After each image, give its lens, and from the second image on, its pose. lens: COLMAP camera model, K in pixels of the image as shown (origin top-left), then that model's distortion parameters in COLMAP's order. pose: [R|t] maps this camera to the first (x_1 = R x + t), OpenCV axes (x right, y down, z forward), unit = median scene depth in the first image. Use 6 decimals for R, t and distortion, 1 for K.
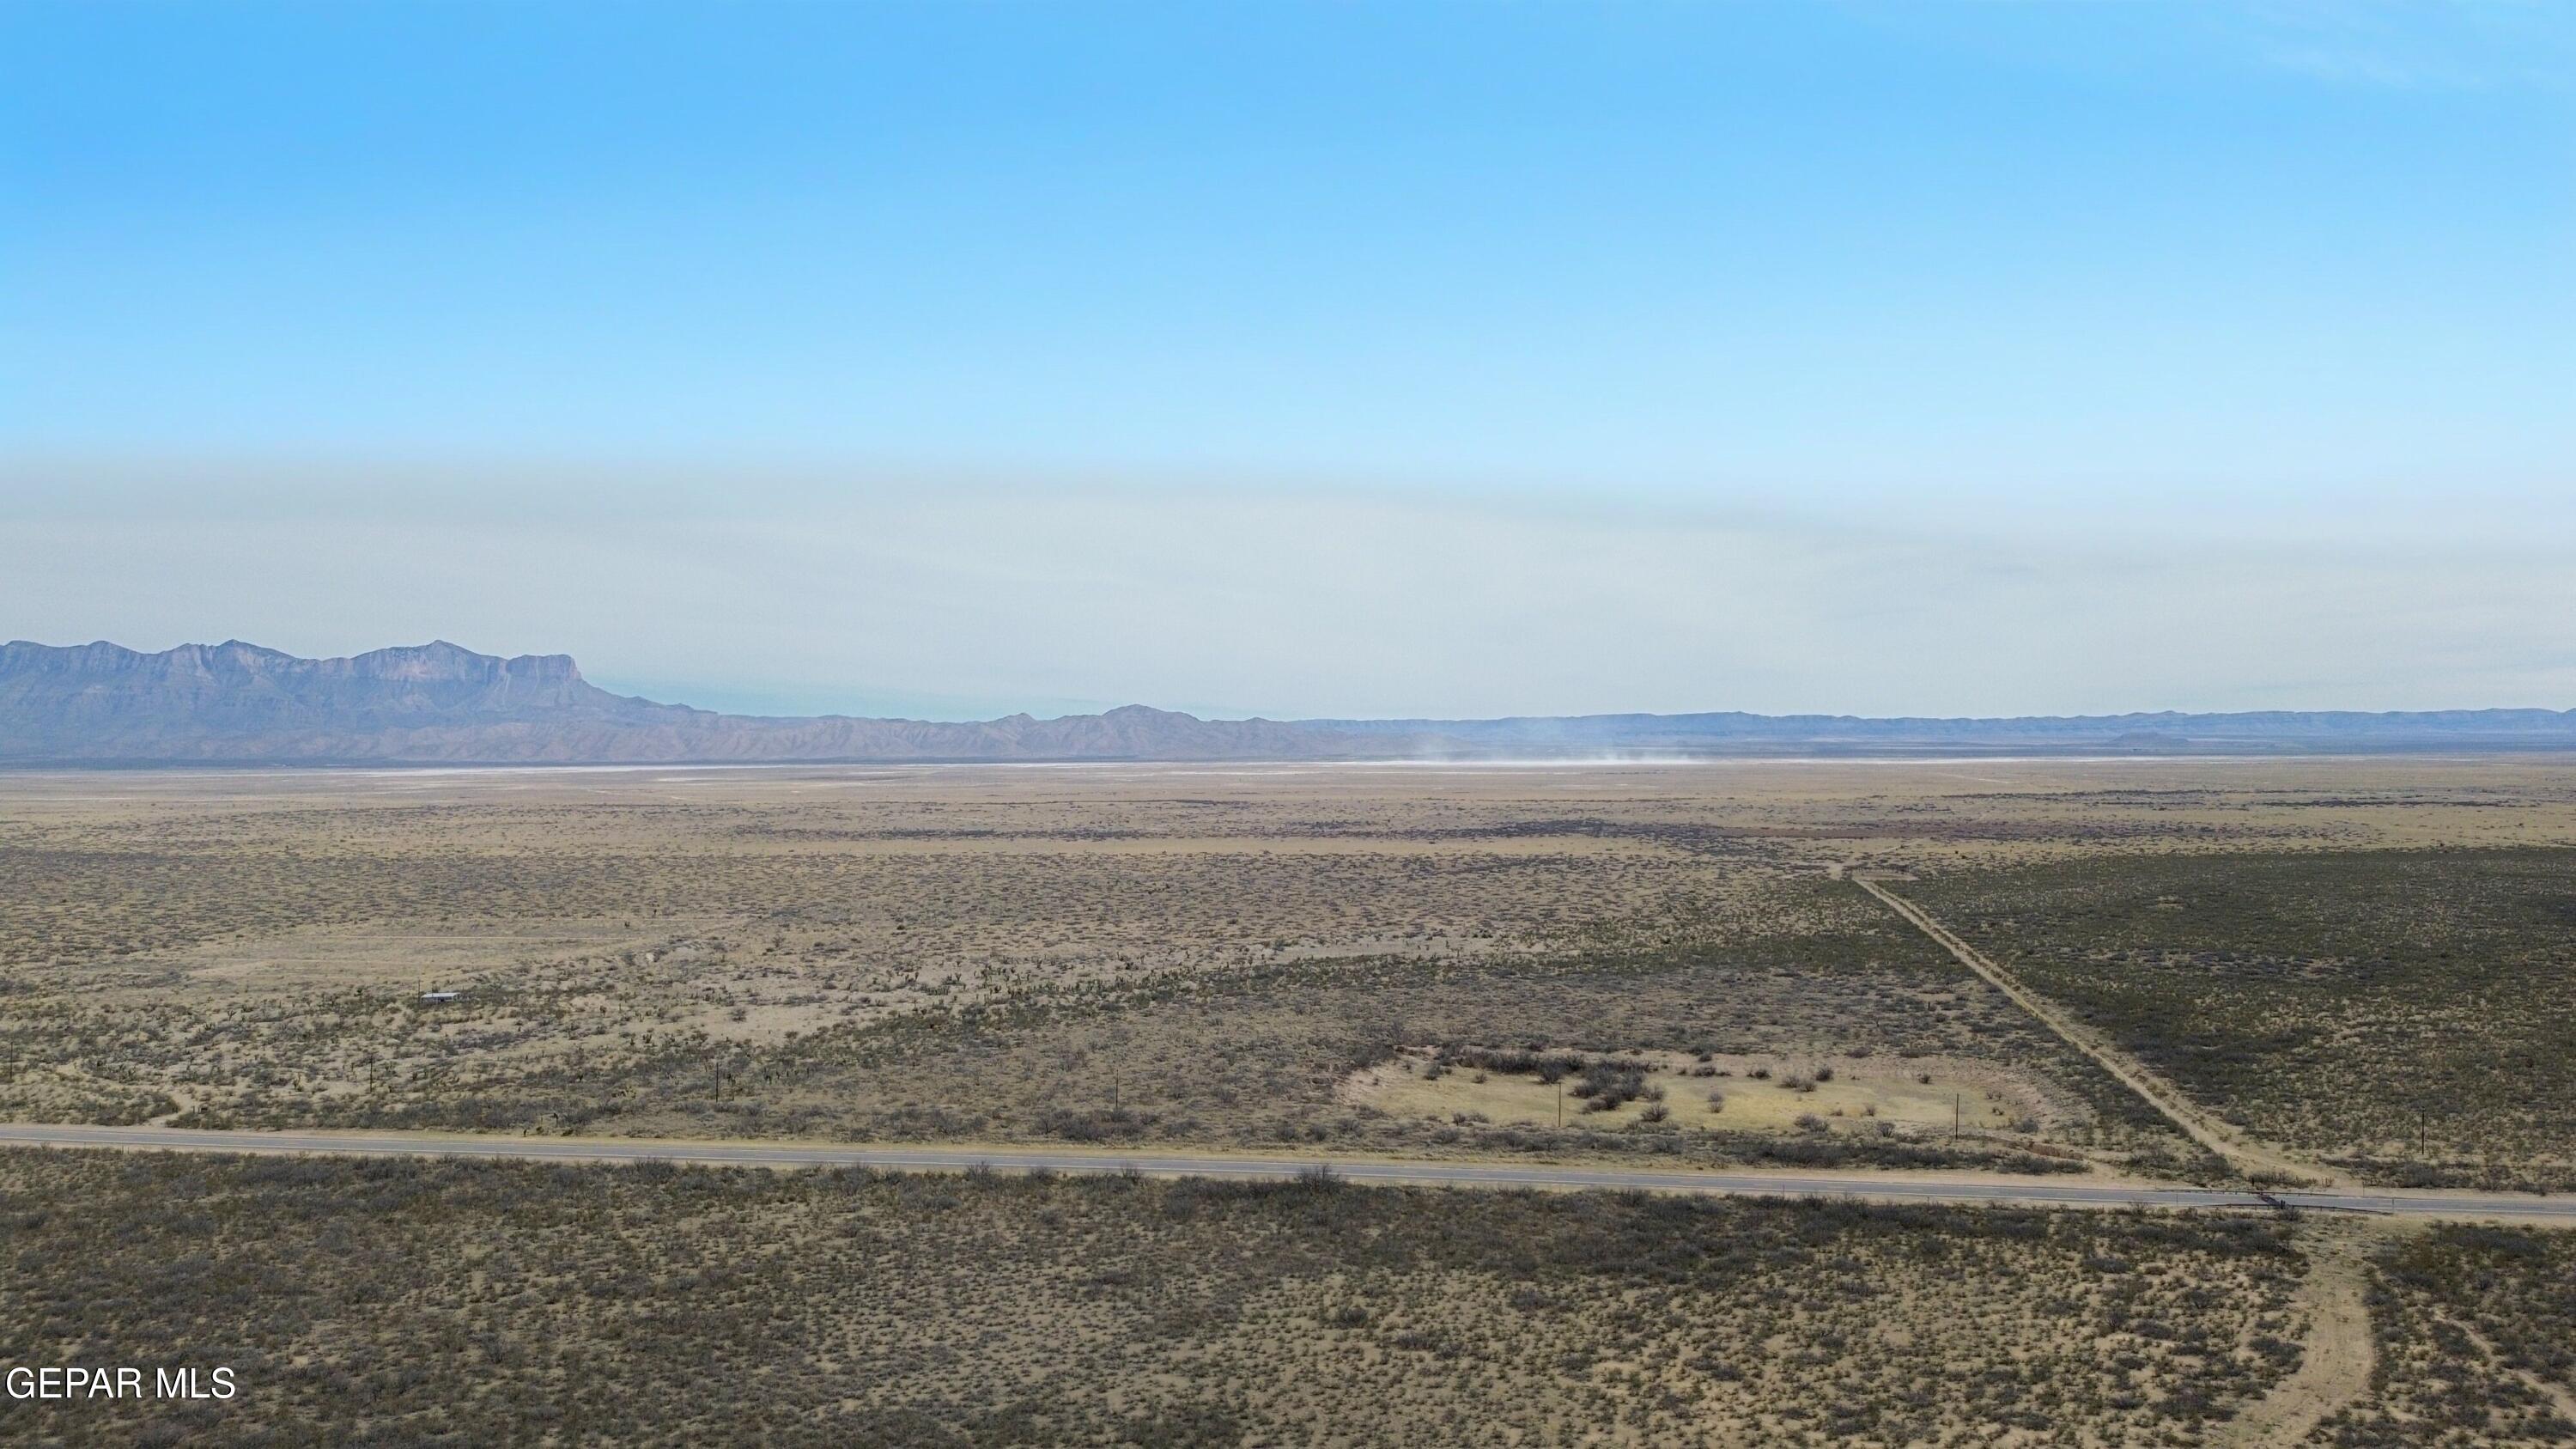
lens RADIAL K [[1803.1, 0, 1284.1], [0, 1803.1, 717.2], [0, 0, 1]] dist [0.097494, -0.104506]
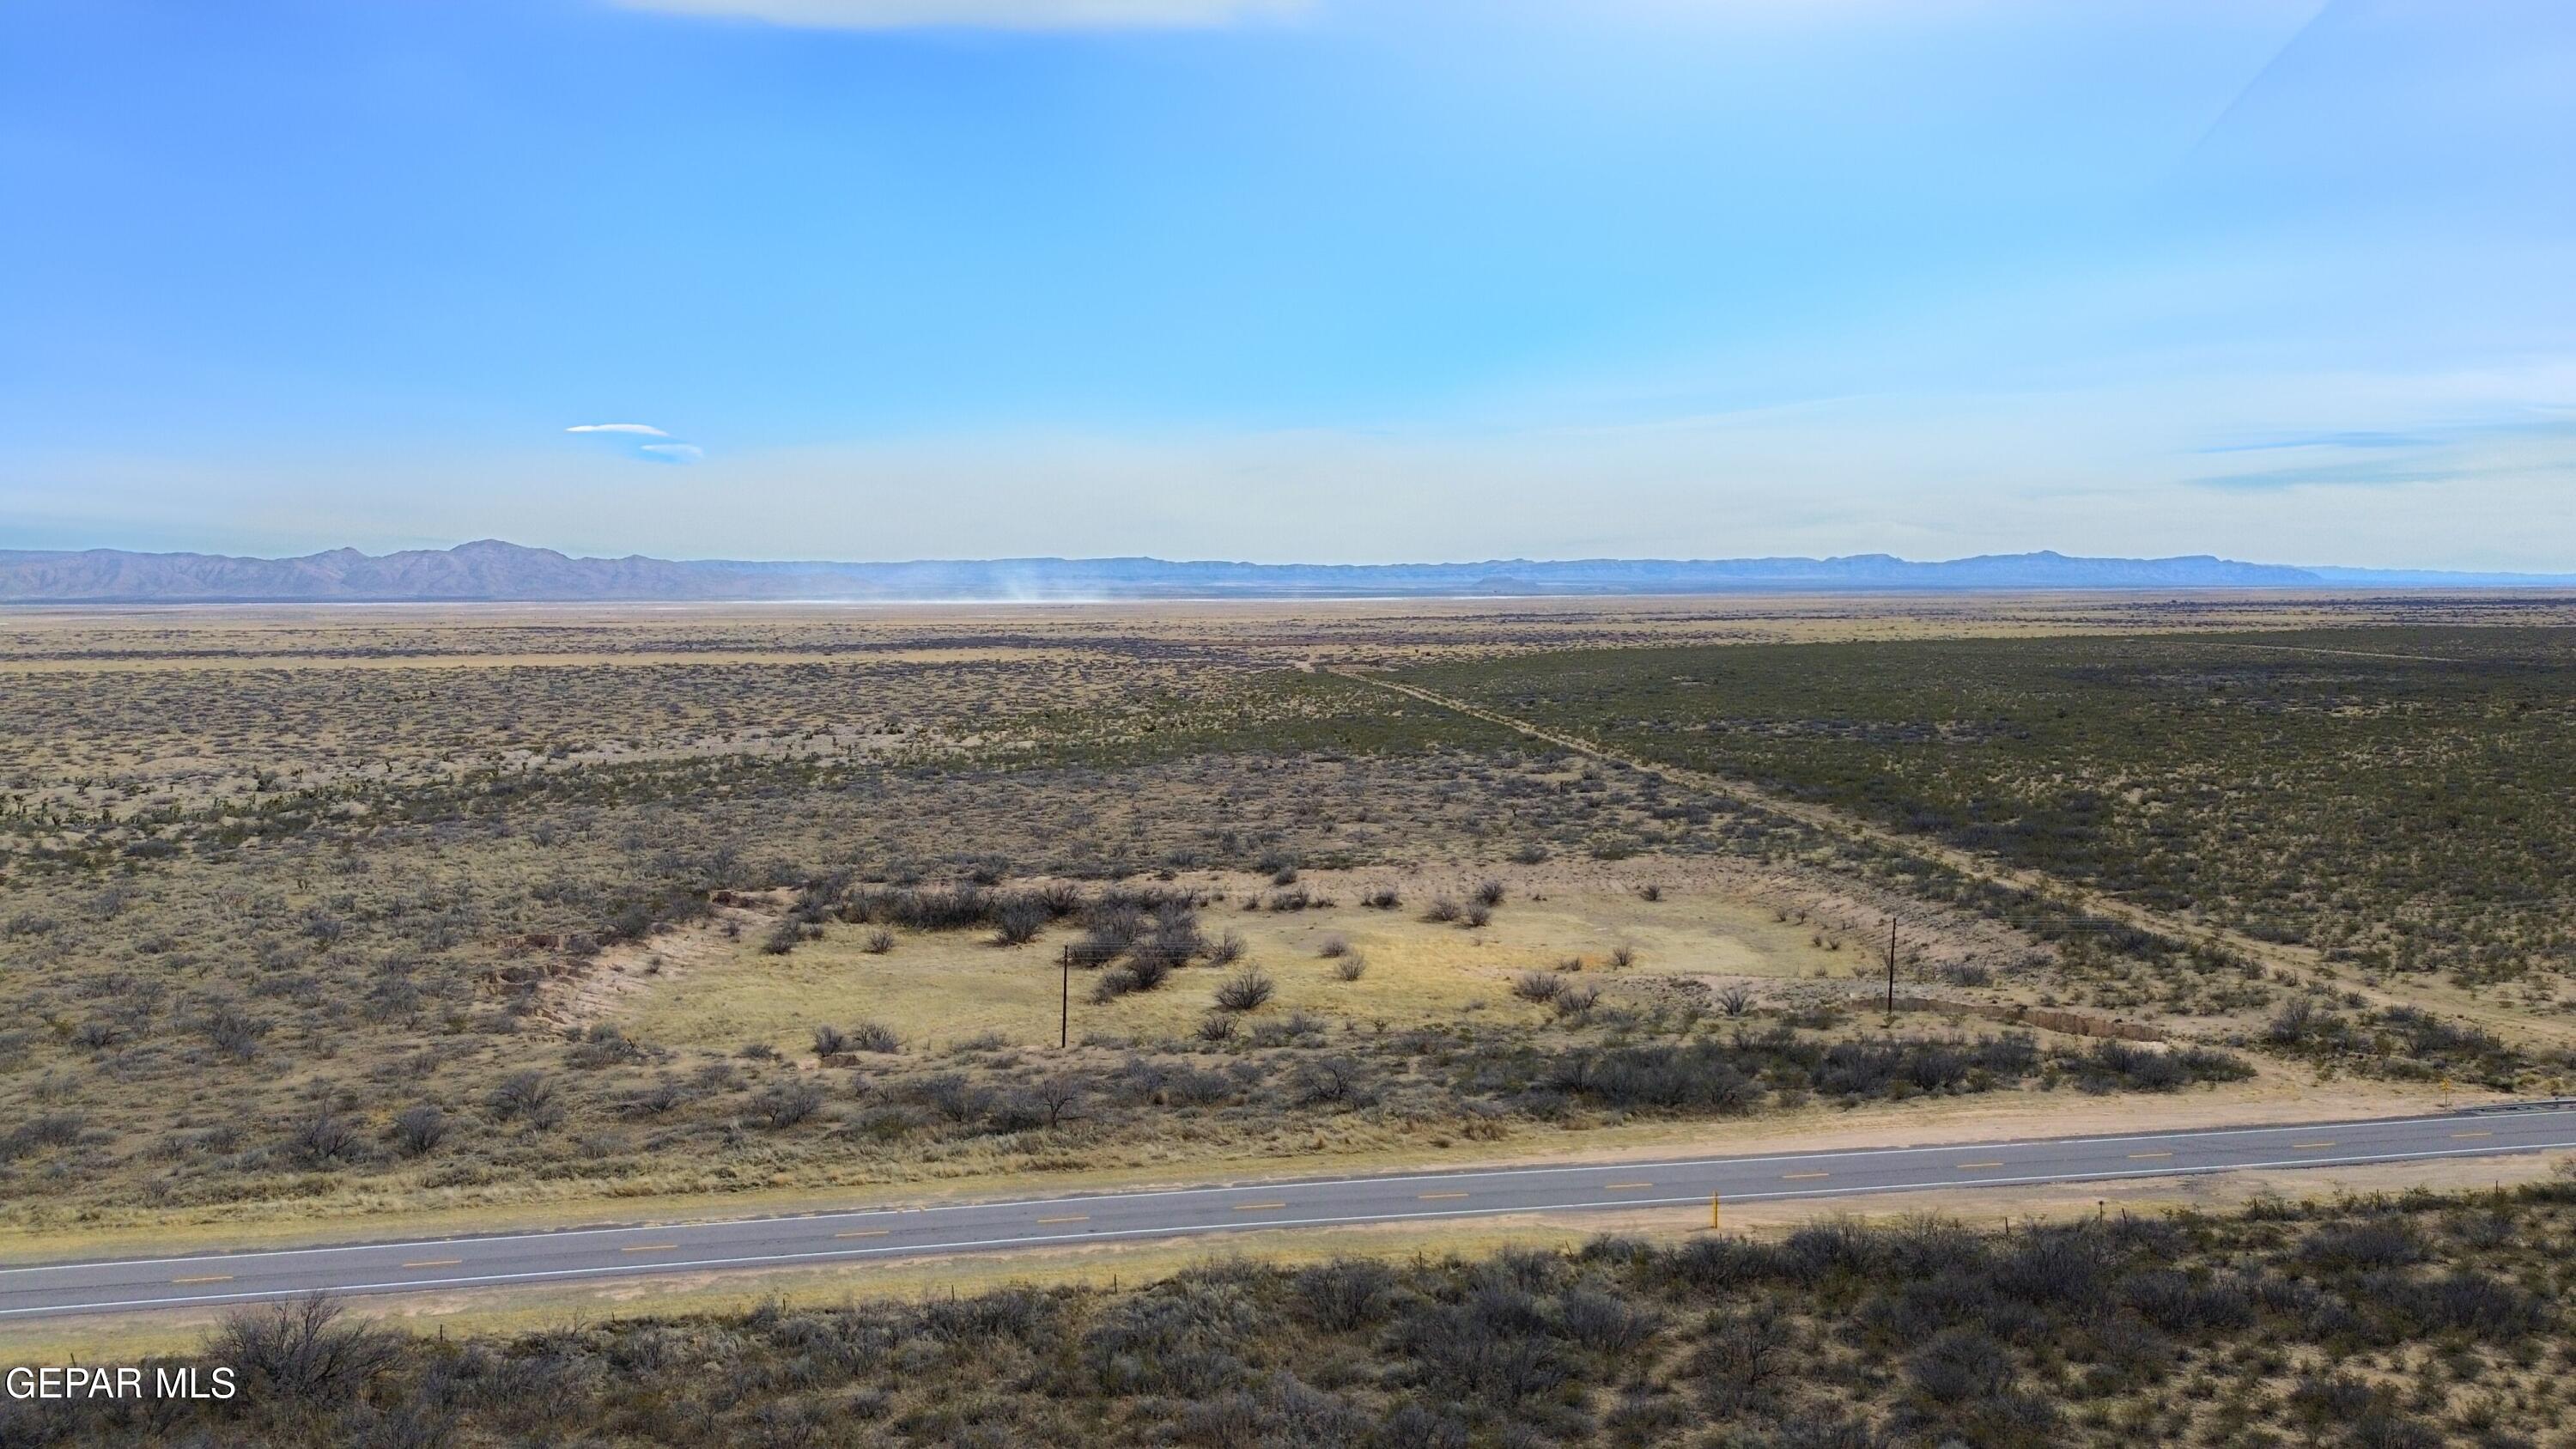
lens RADIAL K [[1803.1, 0, 1284.1], [0, 1803.1, 717.2], [0, 0, 1]] dist [0.097494, -0.104506]
pose [[0.948288, -0.021257, 0.316699, 0.052805], [-0.005670, 0.996461, 0.083862, 0.087639], [-0.317361, -0.081321, 0.944812, 0.460982]]
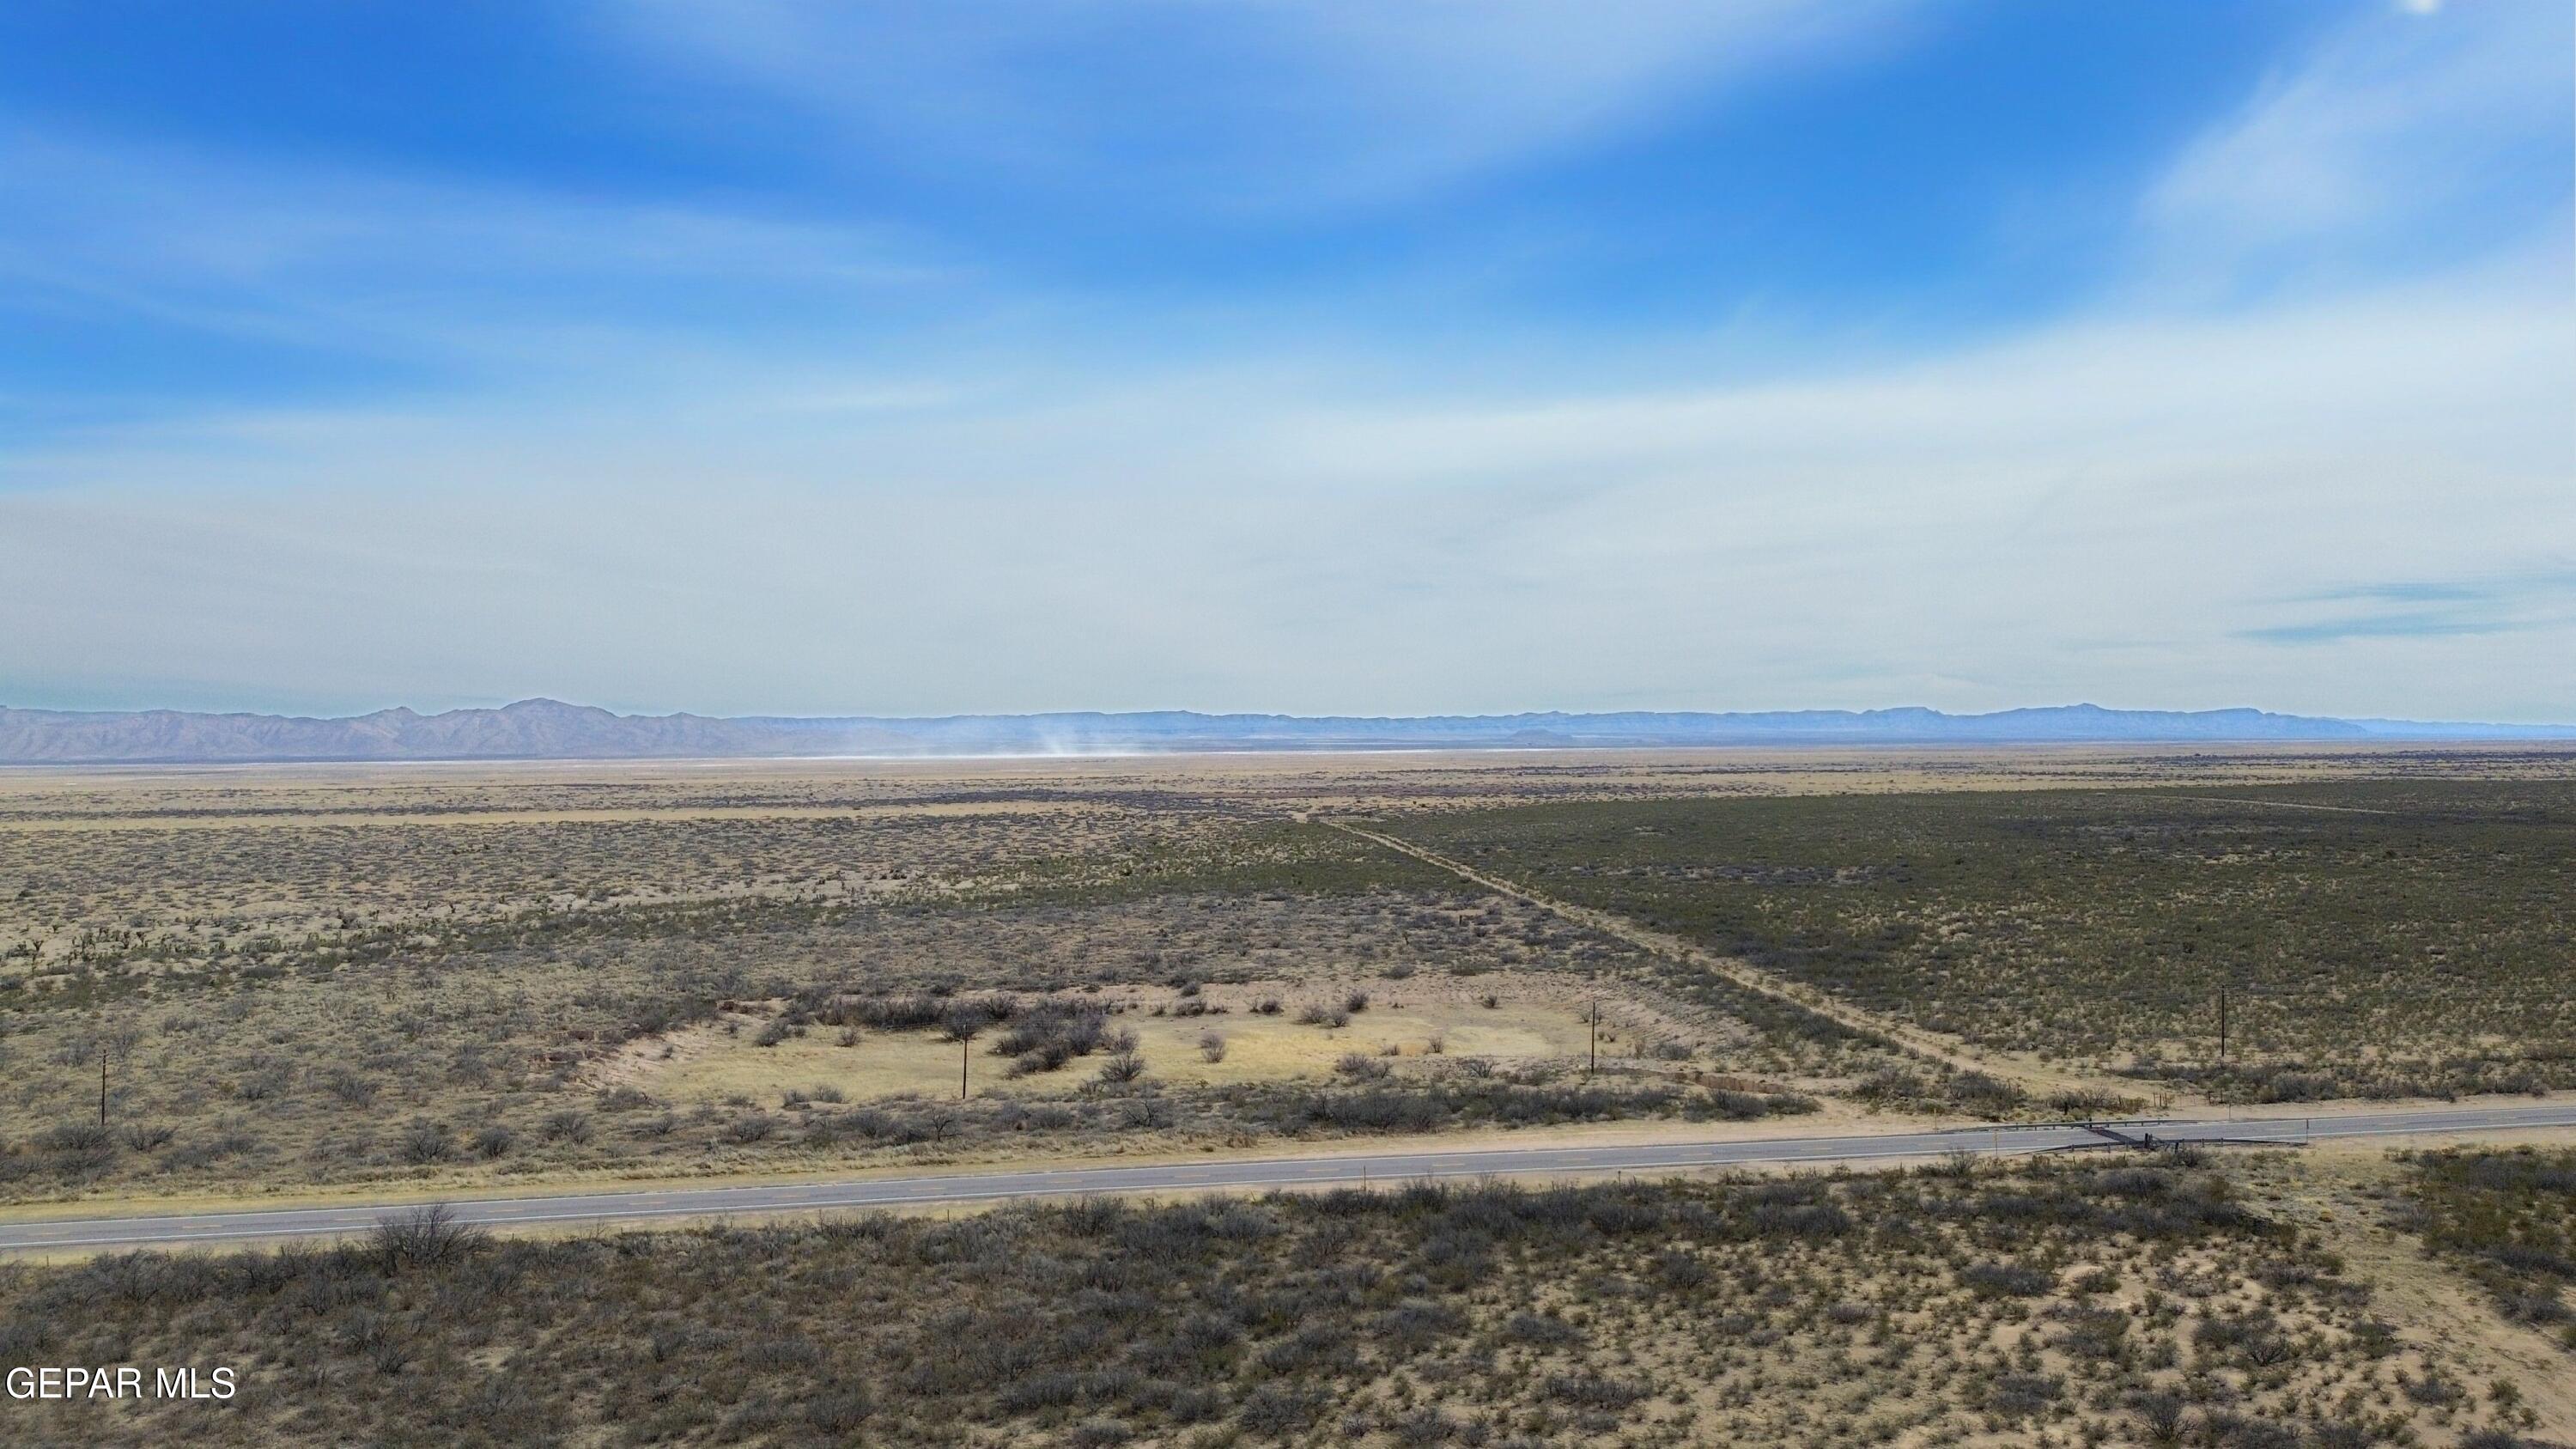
lens RADIAL K [[1803.1, 0, 1284.1], [0, 1803.1, 717.2], [0, 0, 1]] dist [0.097494, -0.104506]
pose [[0.954768, 0.002253, 0.297344, 0.060579], [-0.002171, 0.999997, -0.000606, 0.082083], [-0.297345, -0.000067, 0.954770, 0.328914]]
